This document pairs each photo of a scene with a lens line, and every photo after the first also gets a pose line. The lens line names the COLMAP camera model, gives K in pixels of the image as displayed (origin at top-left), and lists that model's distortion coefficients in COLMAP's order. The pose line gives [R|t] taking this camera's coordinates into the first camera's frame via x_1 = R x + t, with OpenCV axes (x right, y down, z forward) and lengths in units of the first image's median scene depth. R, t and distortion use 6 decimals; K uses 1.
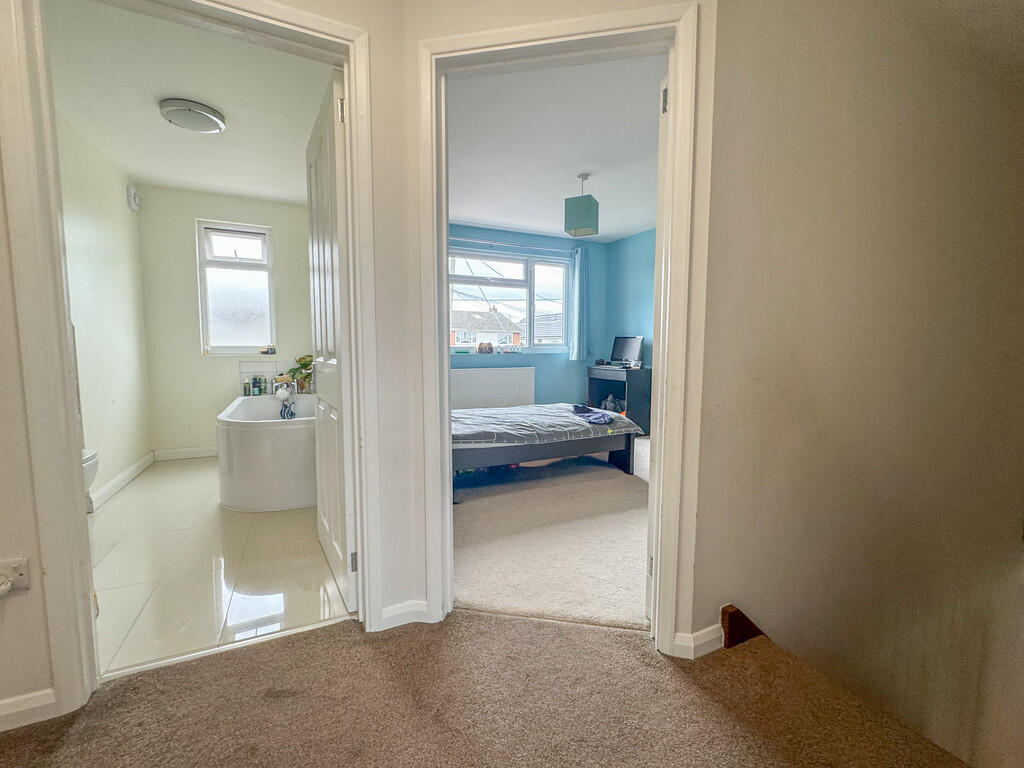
lens RADIAL K [[441.7, 0, 512.0], [0, 441.7, 384.0], [0, 0, 1]] dist [0.000538, 0.000056]
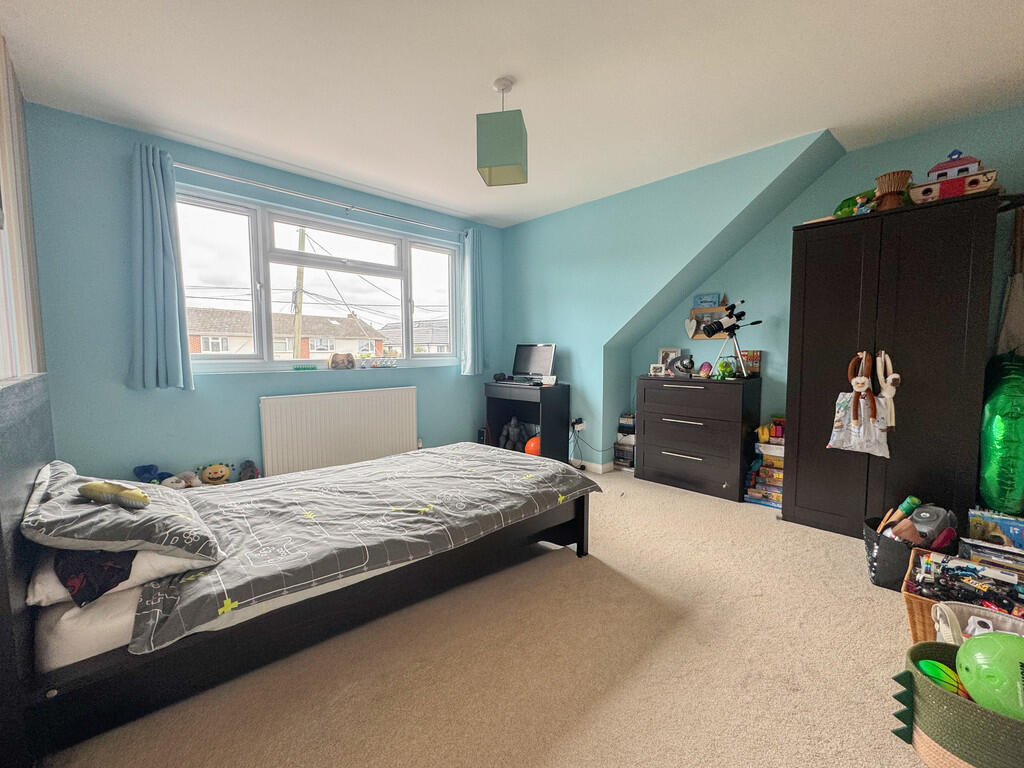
lens RADIAL K [[421.8, 0, 512.0], [0, 421.8, 384.0], [0, 0, 1]] dist [-0.000389, -0.000011]
pose [[0.950361, -0.029760, 0.309722, -0.017315], [0.033332, 0.999425, -0.006246, -0.041100], [-0.309358, 0.016260, 0.950807, 0.366775]]
